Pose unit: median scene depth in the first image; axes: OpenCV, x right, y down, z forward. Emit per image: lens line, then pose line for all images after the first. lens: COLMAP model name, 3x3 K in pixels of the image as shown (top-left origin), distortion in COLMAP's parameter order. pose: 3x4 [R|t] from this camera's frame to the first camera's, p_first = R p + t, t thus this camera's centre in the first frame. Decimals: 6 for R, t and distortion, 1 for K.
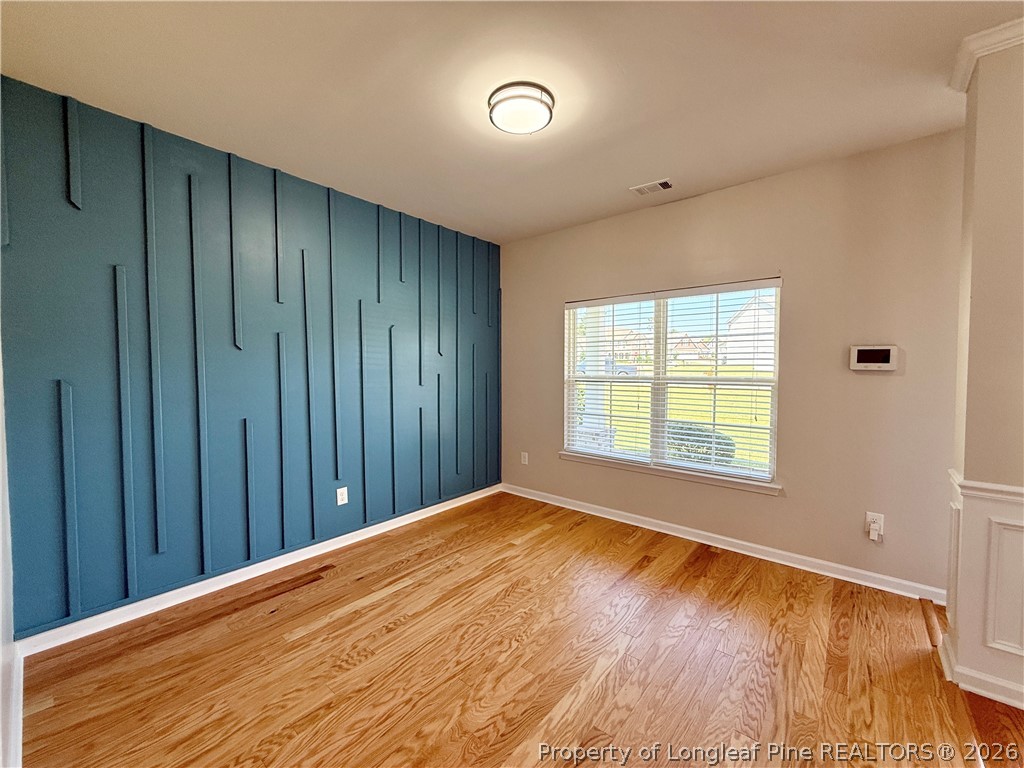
lens RADIAL K [[410.0, 0, 512.0], [0, 410.0, 384.0], [0, 0, 1]] dist [-0.000853, -0.000050]
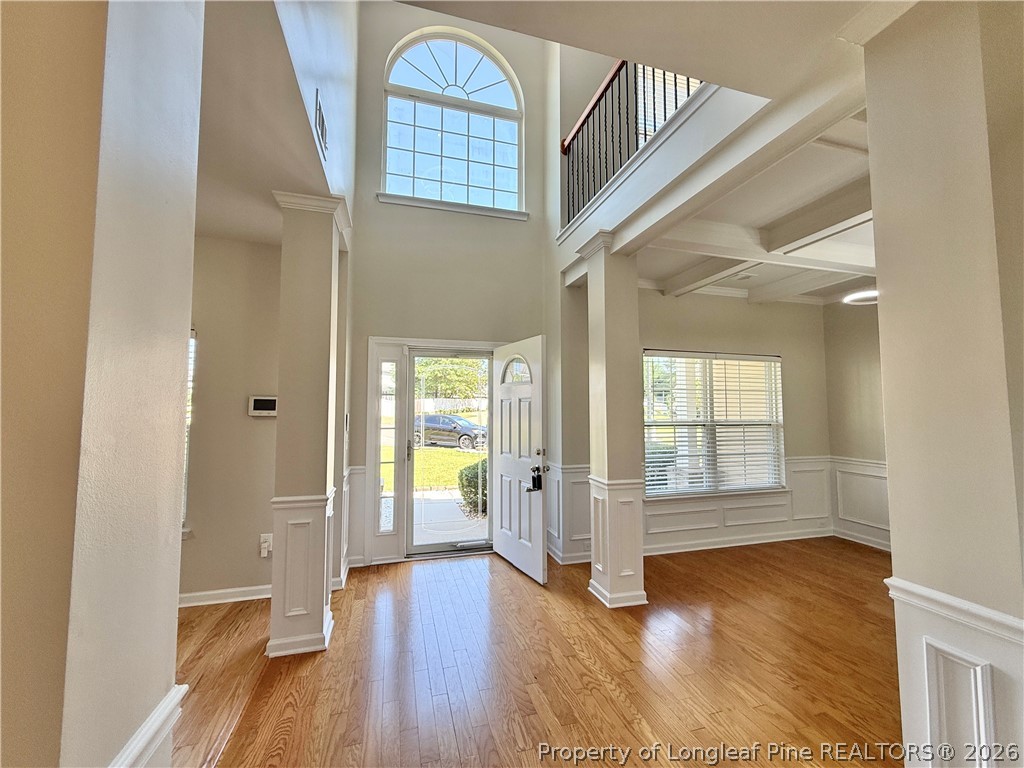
lens RADIAL K [[410.1, 0, 512.0], [0, 410.1, 384.0], [0, 0, 1]] dist [0.002910, 0.000152]
pose [[0.556448, 0.050197, 0.829365, -1.017012], [0.027572, 0.996508, -0.078812, -0.043941], [-0.830425, 0.066722, 0.553121, 0.795423]]
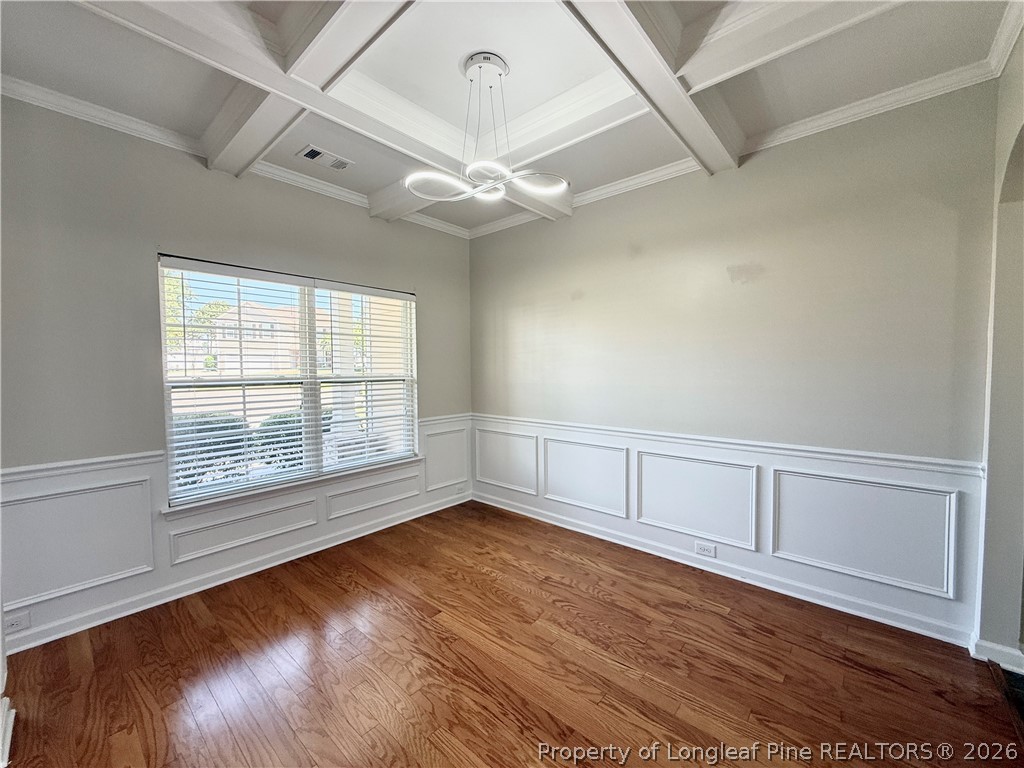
lens RADIAL K [[410.0, 0, 512.0], [0, 410.0, 384.0], [0, 0, 1]] dist [-0.000853, -0.000050]
pose [[0.019063, -0.042257, 0.998925, -0.505524], [0.042787, 0.998226, 0.041411, -0.016480], [-0.998902, 0.041952, 0.020837, 0.545883]]
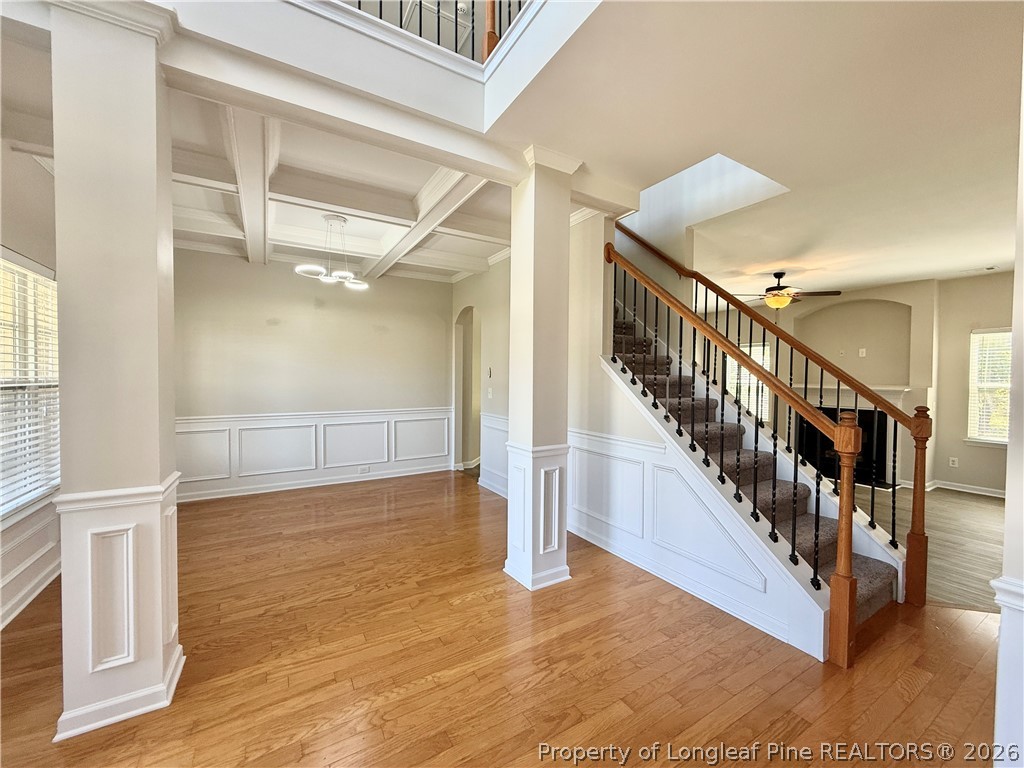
lens RADIAL K [[410.0, 0, 512.0], [0, 410.0, 384.0], [0, 0, 1]] dist [-0.000853, -0.000050]
pose [[-0.946135, -0.012856, 0.323517, -0.716898], [0.004954, 0.998520, 0.054166, -0.043242], [-0.323734, 0.052851, -0.944671, 1.414667]]
